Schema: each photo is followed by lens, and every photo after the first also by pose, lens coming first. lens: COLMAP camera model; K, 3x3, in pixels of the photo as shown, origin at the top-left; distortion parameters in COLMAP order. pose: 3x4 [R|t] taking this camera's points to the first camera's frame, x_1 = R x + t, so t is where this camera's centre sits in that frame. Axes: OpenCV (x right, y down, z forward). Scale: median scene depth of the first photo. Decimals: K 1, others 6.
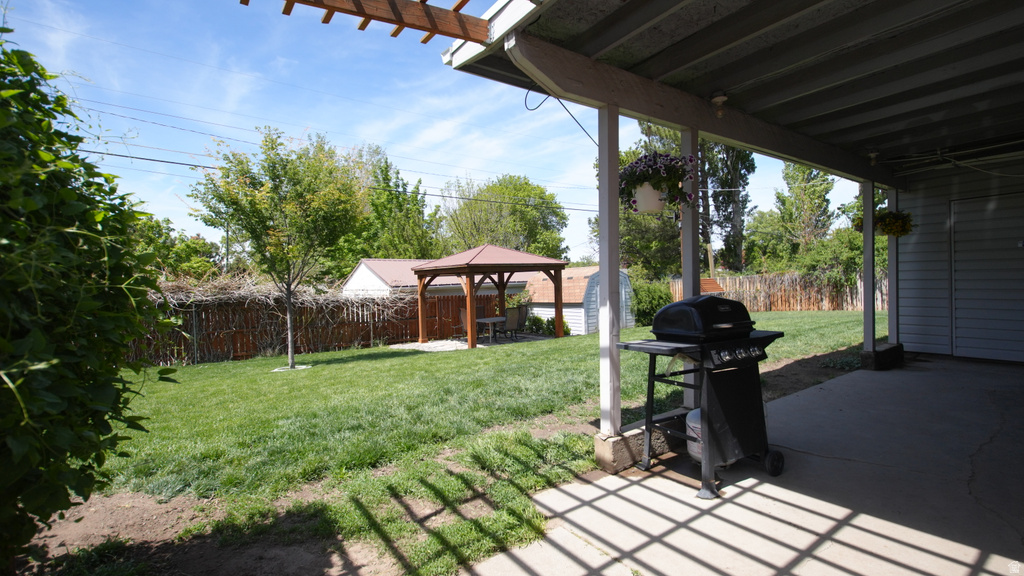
lens RADIAL K [[455.6, 0, 518.1], [0, 455.6, 287.1], [0, 0, 1]] dist [0.014011, -0.010047]
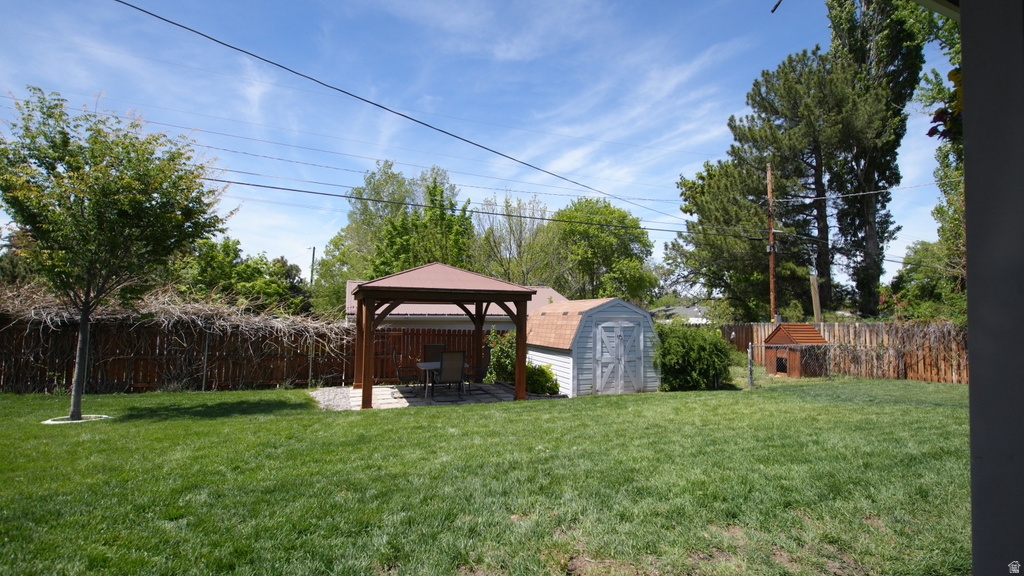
lens RADIAL K [[455.6, 0, 518.1], [0, 455.6, 287.1], [0, 0, 1]] dist [0.014011, -0.010047]
pose [[0.967744, 0.031381, -0.249974, 0.114309], [-0.048550, 0.996844, -0.062816, -0.006390], [0.247214, 0.072926, 0.966213, 0.144435]]
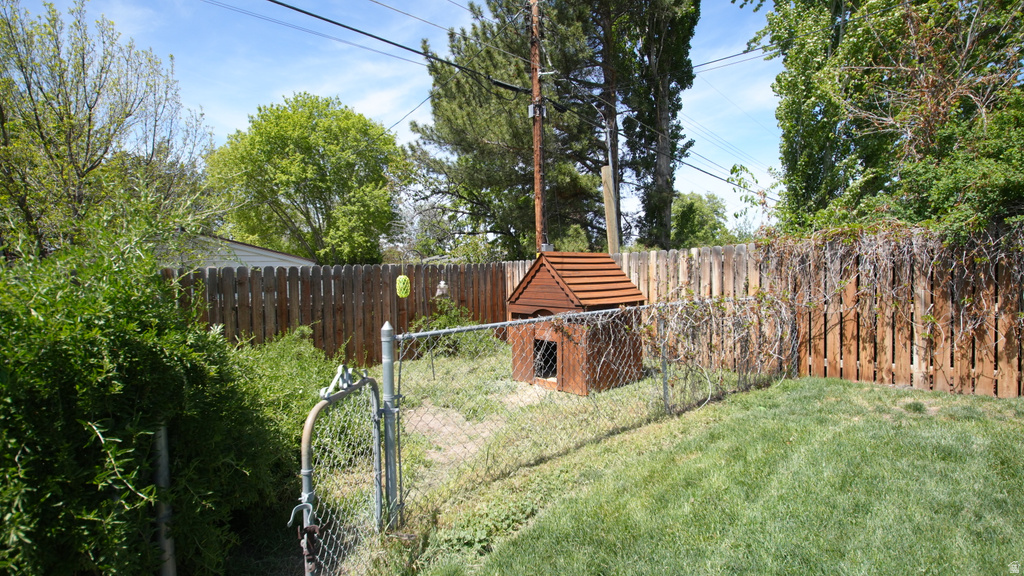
lens RADIAL K [[455.6, 0, 518.1], [0, 455.6, 287.1], [0, 0, 1]] dist [0.014011, -0.010047]
pose [[0.986867, 0.004257, 0.161479, 0.218417], [-0.007840, 0.999737, 0.021555, -0.002149], [-0.161344, -0.022538, 0.986641, 0.485669]]
